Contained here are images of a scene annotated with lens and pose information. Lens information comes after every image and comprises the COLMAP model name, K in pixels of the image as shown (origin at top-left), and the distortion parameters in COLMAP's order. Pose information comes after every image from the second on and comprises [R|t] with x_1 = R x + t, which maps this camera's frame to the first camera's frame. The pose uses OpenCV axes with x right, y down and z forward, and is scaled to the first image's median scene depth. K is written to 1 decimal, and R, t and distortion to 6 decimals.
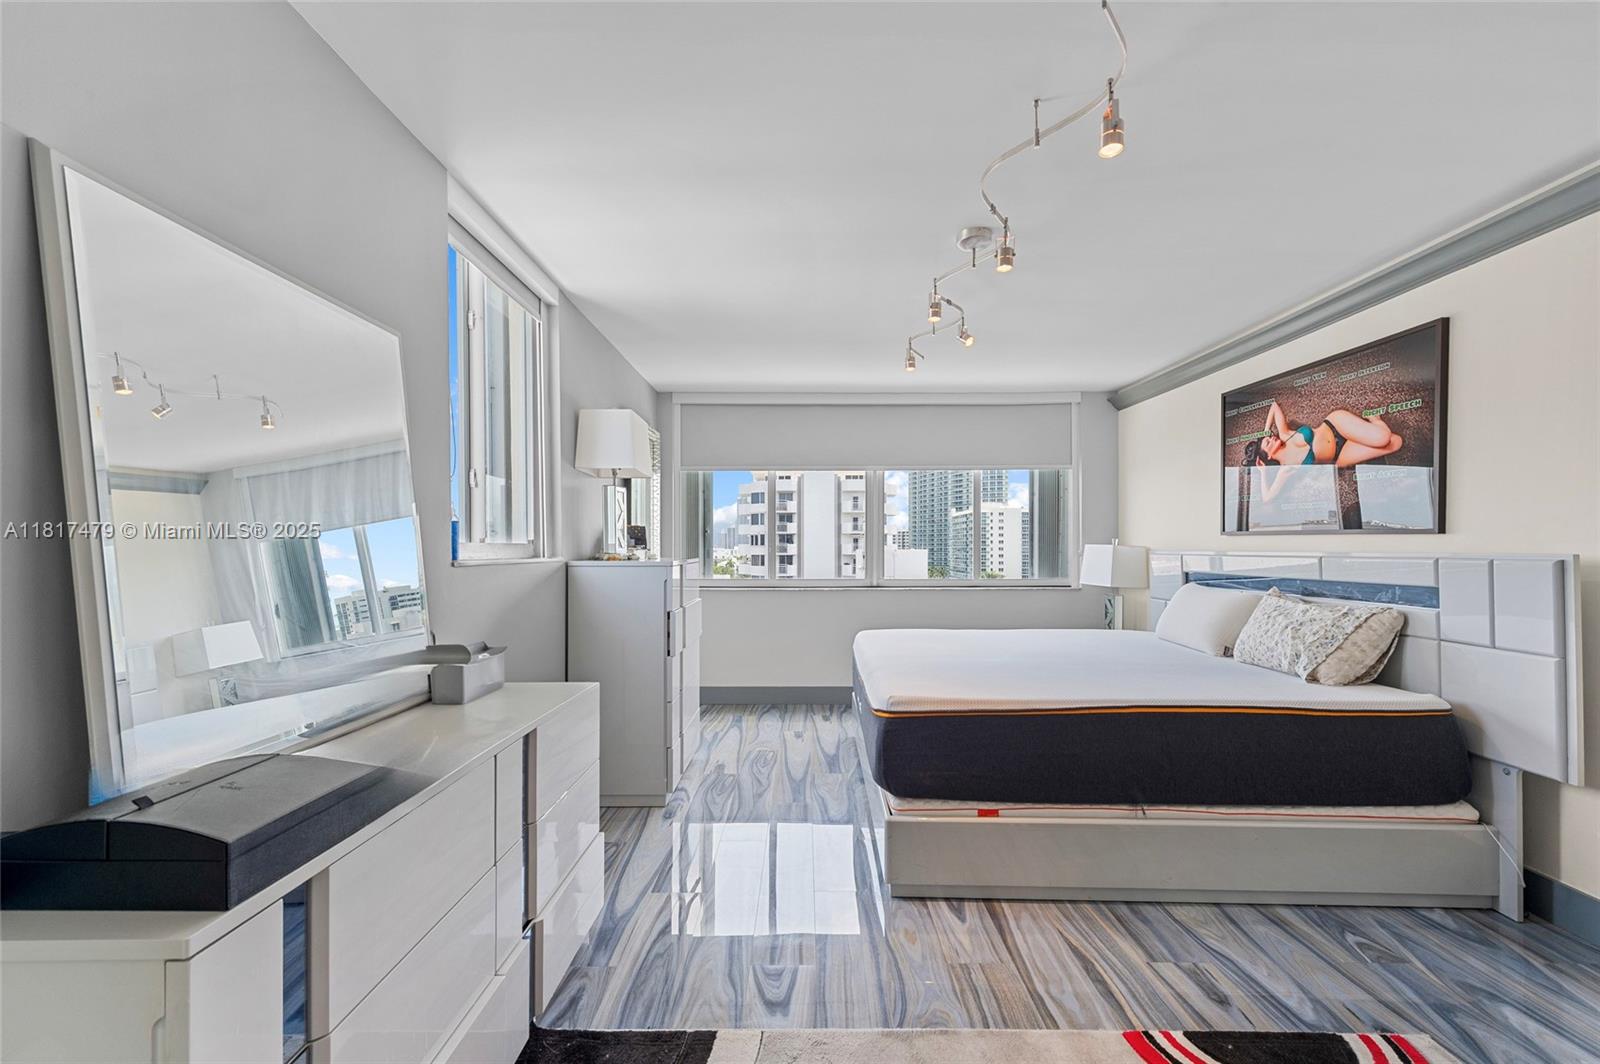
lens RADIAL K [[645.0, 0, 811.8], [0, 645.0, 550.9], [0, 0, 1]] dist [0.020006, -0.003910]
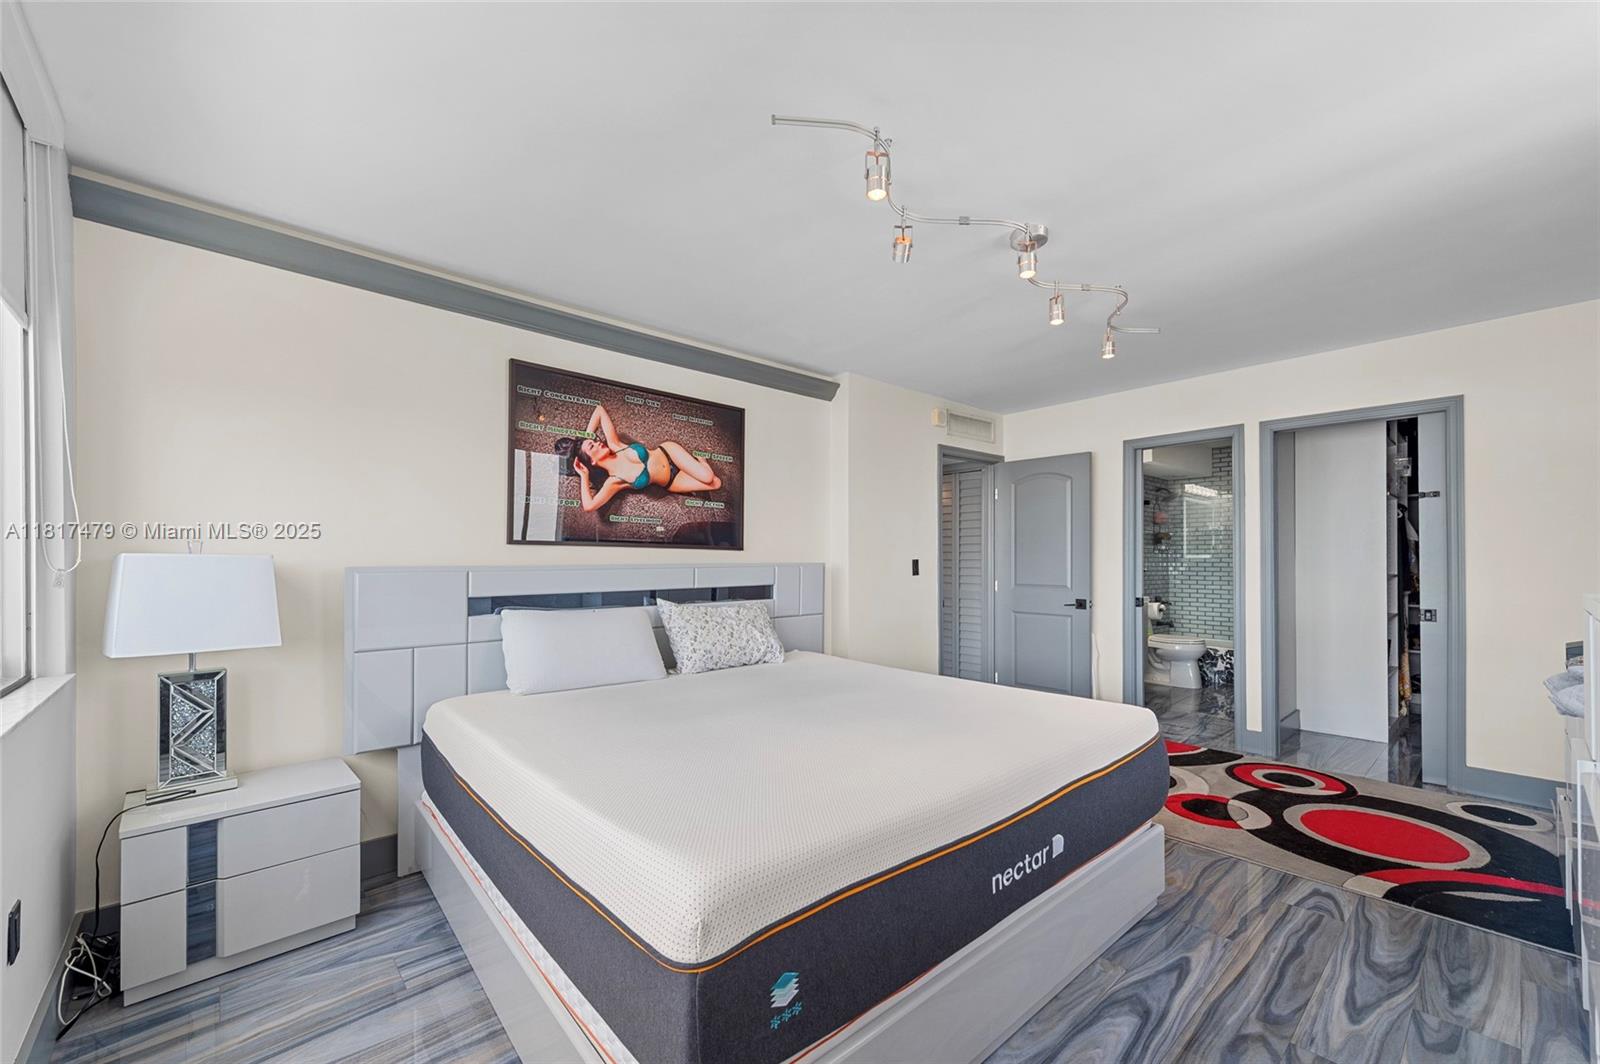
lens RADIAL K [[645.0, 0, 811.8], [0, 645.0, 550.9], [0, 0, 1]] dist [0.020006, -0.003910]
pose [[-0.665891, 0.011828, 0.745955, -0.224345], [0.005592, 0.999925, -0.010863, -0.007719], [-0.746028, -0.003062, -0.665908, 1.643036]]
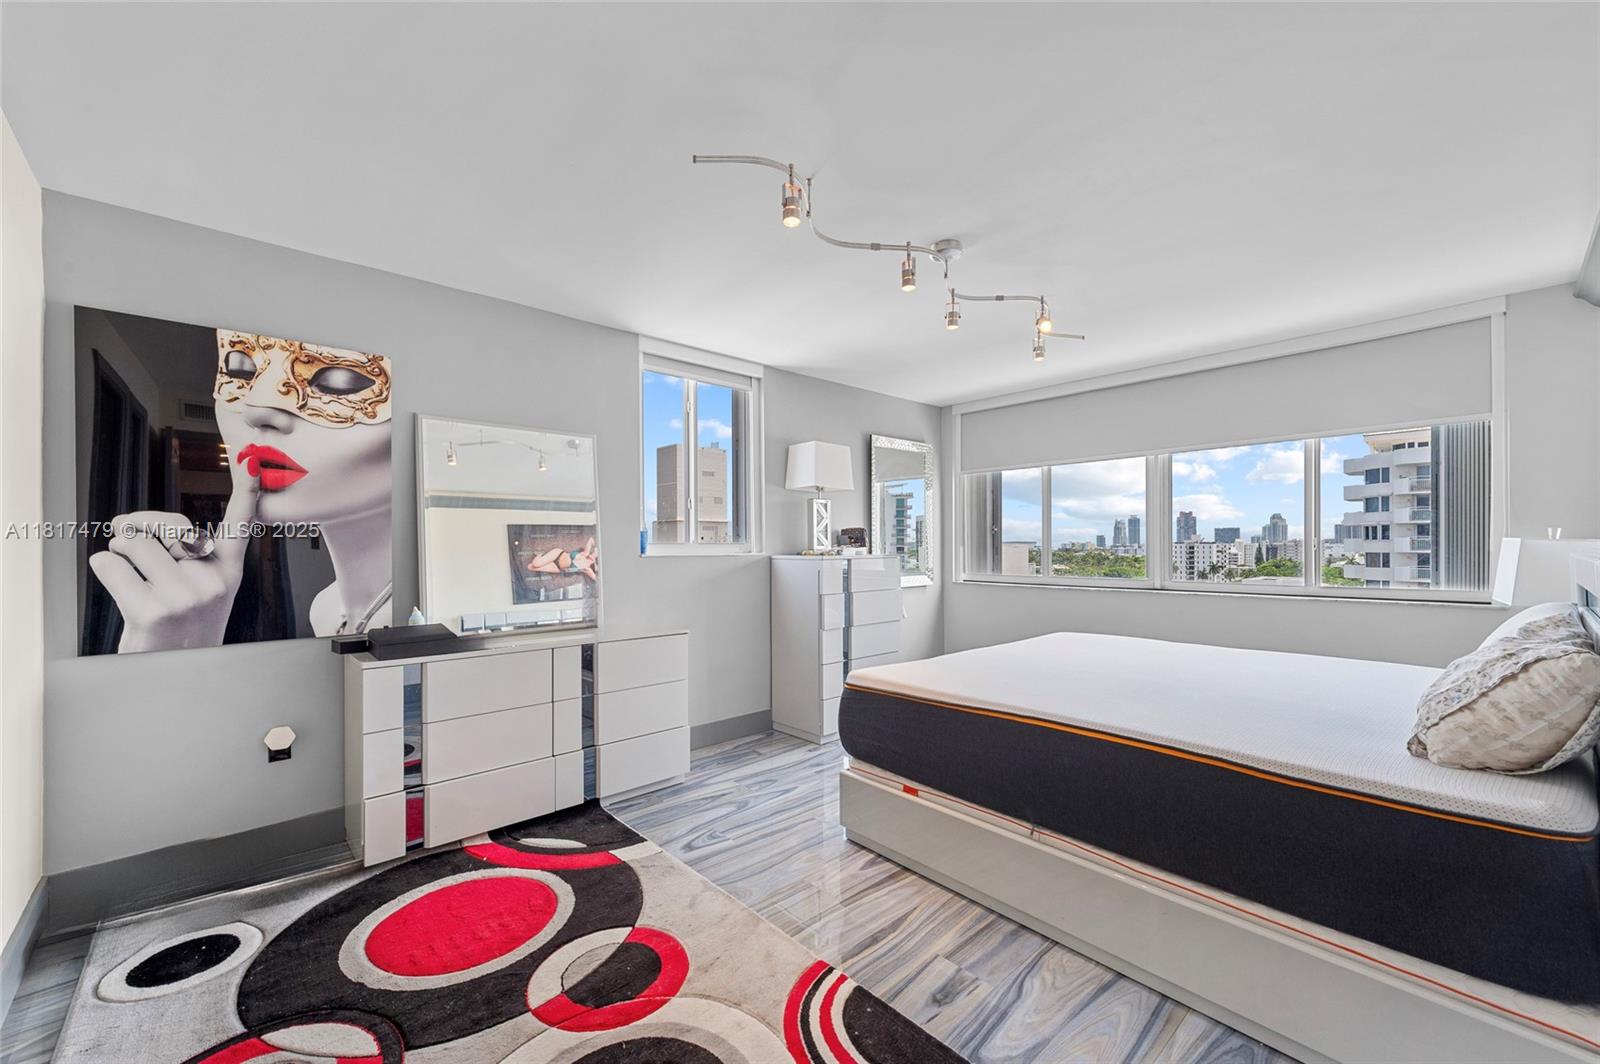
lens RADIAL K [[642.5, 0, 800.1], [0, 642.5, 540.6], [0, 0, 1]] dist [0.018906, -0.005086]
pose [[0.665790, -0.007862, -0.746098, 0.756359], [0.000461, 0.999949, -0.010125, -0.001973], [0.746139, 0.006397, 0.665760, 0.111589]]
